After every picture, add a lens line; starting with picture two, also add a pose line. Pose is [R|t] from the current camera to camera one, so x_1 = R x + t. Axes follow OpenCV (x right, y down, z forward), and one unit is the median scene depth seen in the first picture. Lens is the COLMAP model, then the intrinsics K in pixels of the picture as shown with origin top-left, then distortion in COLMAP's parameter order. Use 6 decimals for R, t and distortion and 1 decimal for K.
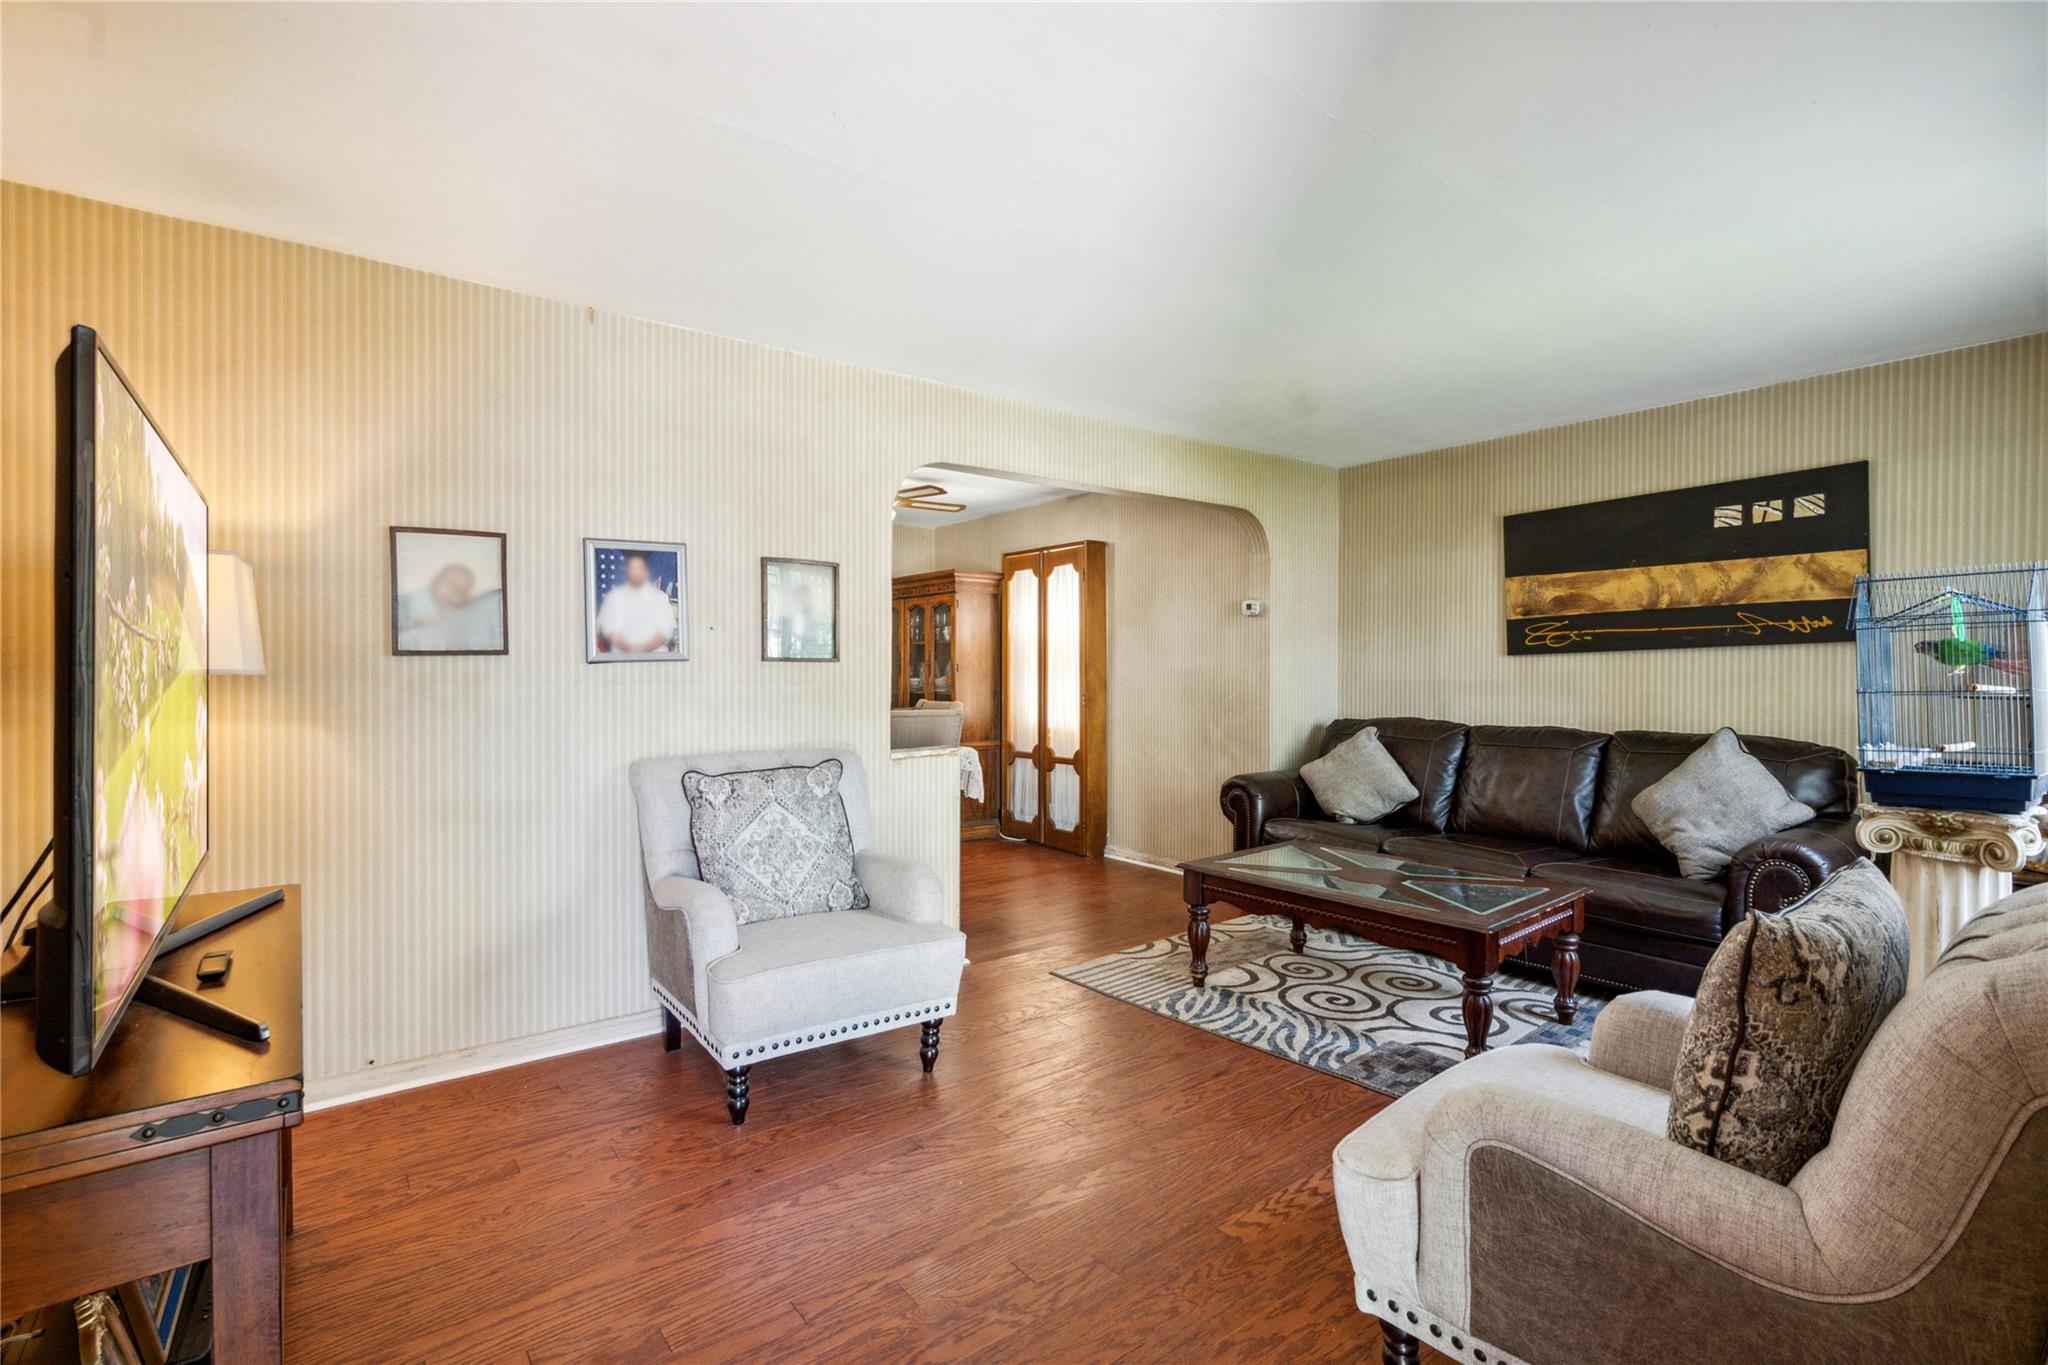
lens RADIAL K [[930.6, 0, 1024.0], [0, 930.6, 682.5], [0, 0, 1]] dist [0.002049, 0.000008]
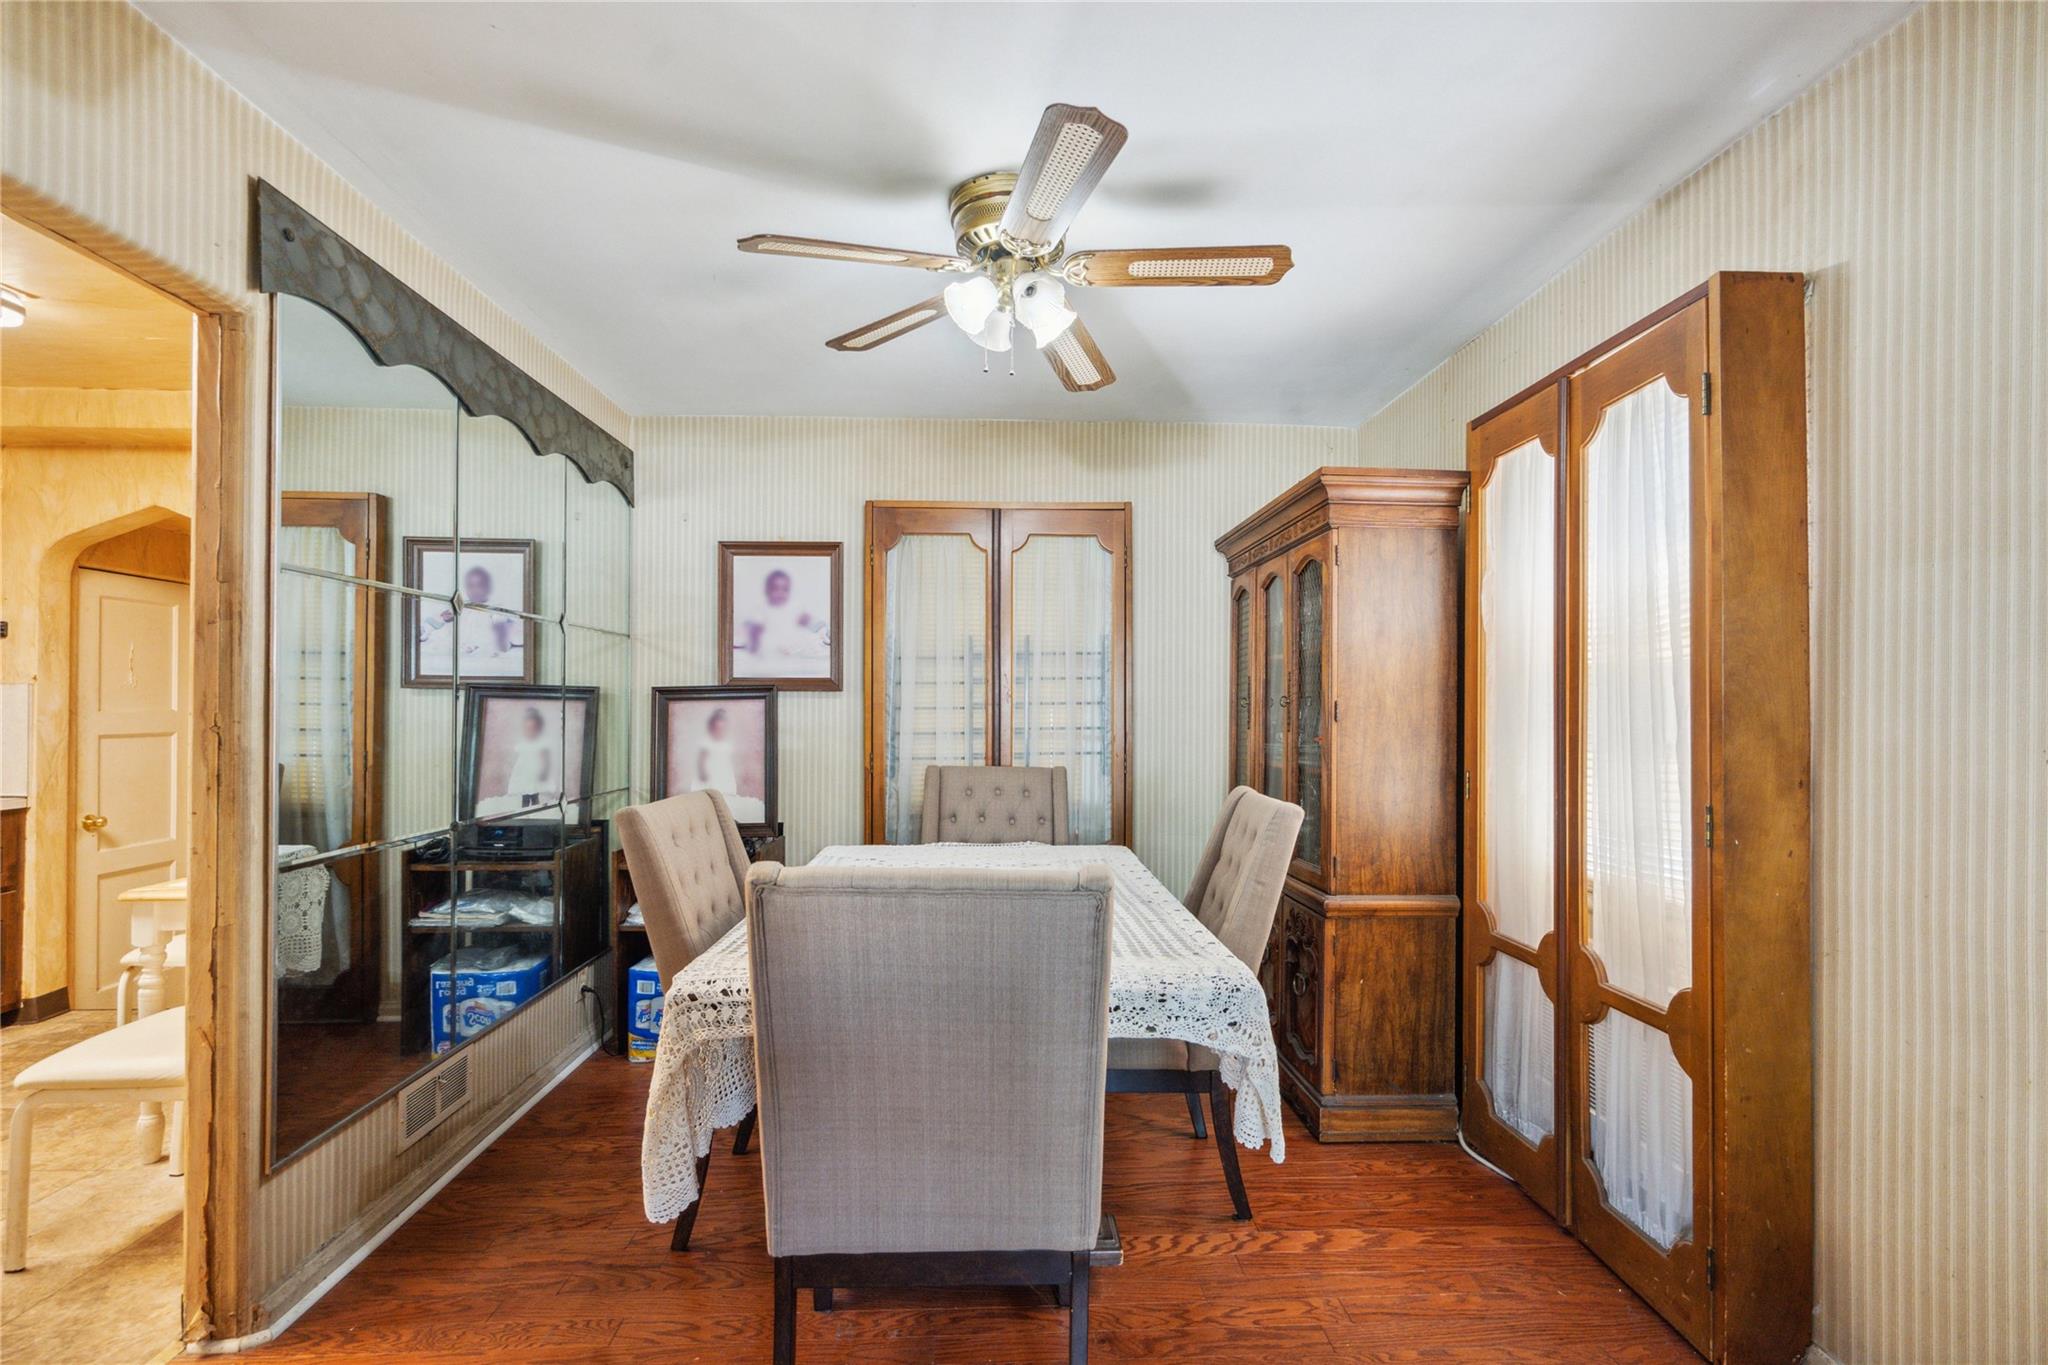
lens RADIAL K [[942.6, 0, 1033.3], [0, 942.6, 695.4], [0, 0, 1]] dist [-0.001321, 0.000422]
pose [[0.830404, 0.002006, -0.557158, 0.050078], [-0.011633, 0.999838, -0.013740, -0.016038], [0.557041, 0.017891, 0.830293, 0.607476]]
